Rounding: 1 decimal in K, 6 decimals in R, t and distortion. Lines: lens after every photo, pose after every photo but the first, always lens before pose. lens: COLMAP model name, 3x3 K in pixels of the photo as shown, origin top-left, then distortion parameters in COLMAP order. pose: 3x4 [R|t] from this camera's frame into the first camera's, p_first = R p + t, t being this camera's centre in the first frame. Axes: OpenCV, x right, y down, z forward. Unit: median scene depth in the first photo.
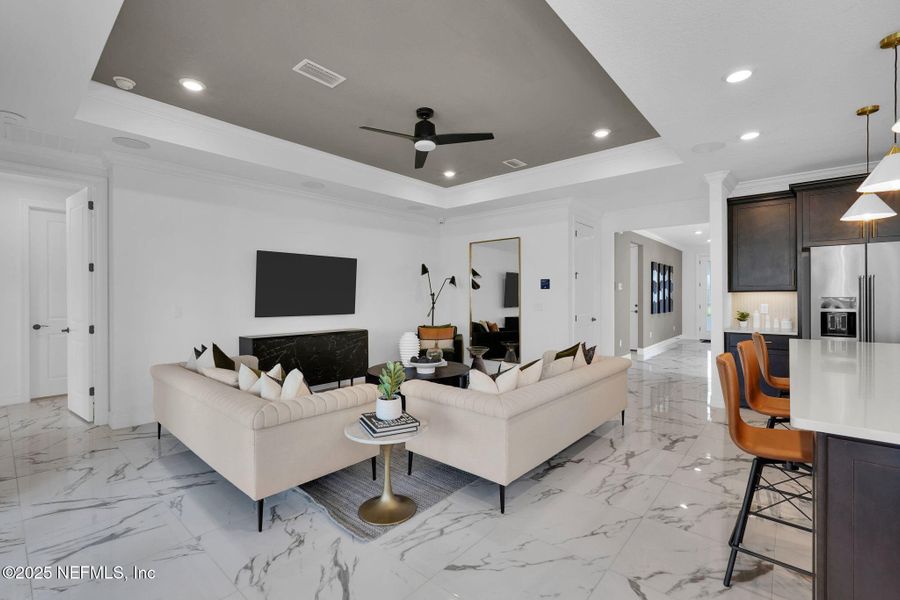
lens RADIAL K [[403.1, 0, 450.3], [0, 403.1, 296.2], [0, 0, 1]] dist [0.002295, 0.000760]
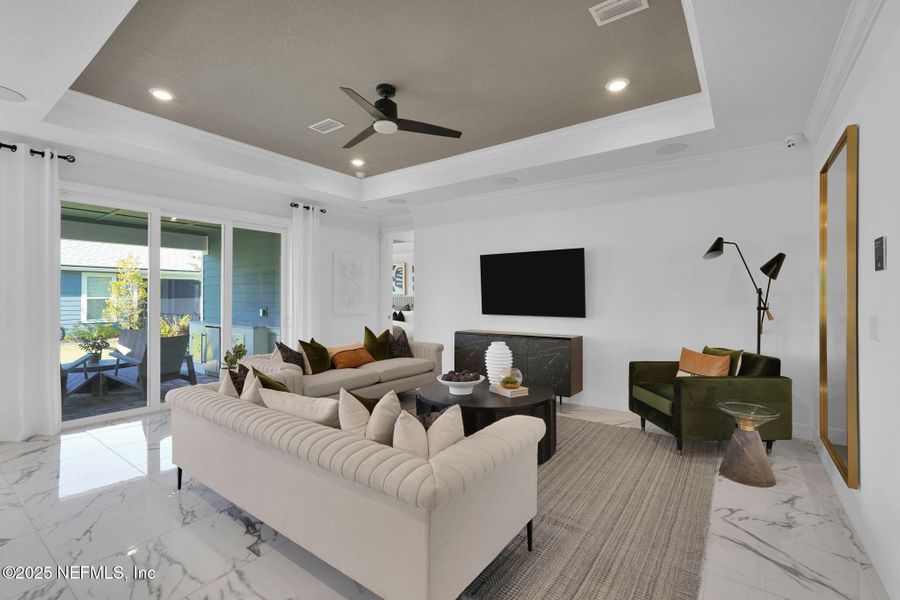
lens RADIAL K [[403.1, 0, 450.3], [0, 403.1, 296.2], [0, 0, 1]] dist [0.002295, 0.000760]
pose [[0.073998, 0.001085, -0.997258, 0.835433], [0.000060, 0.999999, 0.001093, 0.000914], [0.997258, -0.000141, 0.073997, 1.070739]]
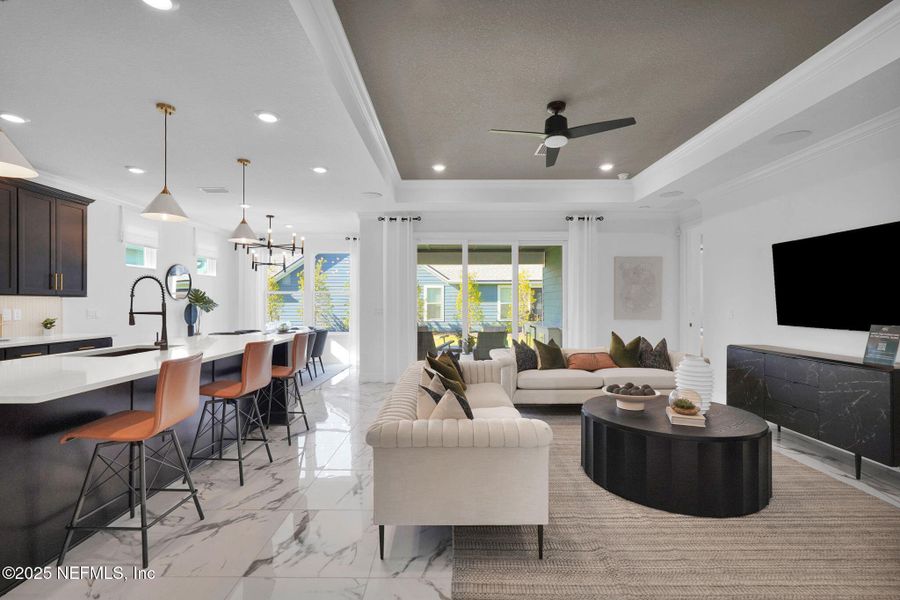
lens RADIAL K [[403.1, 0, 450.3], [0, 403.1, 296.2], [0, 0, 1]] dist [0.002295, 0.000760]
pose [[-0.754284, -0.003754, -0.656538, 0.741548], [0.008079, 0.999855, -0.015000, 0.002006], [0.656499, -0.016619, -0.754144, 1.535656]]
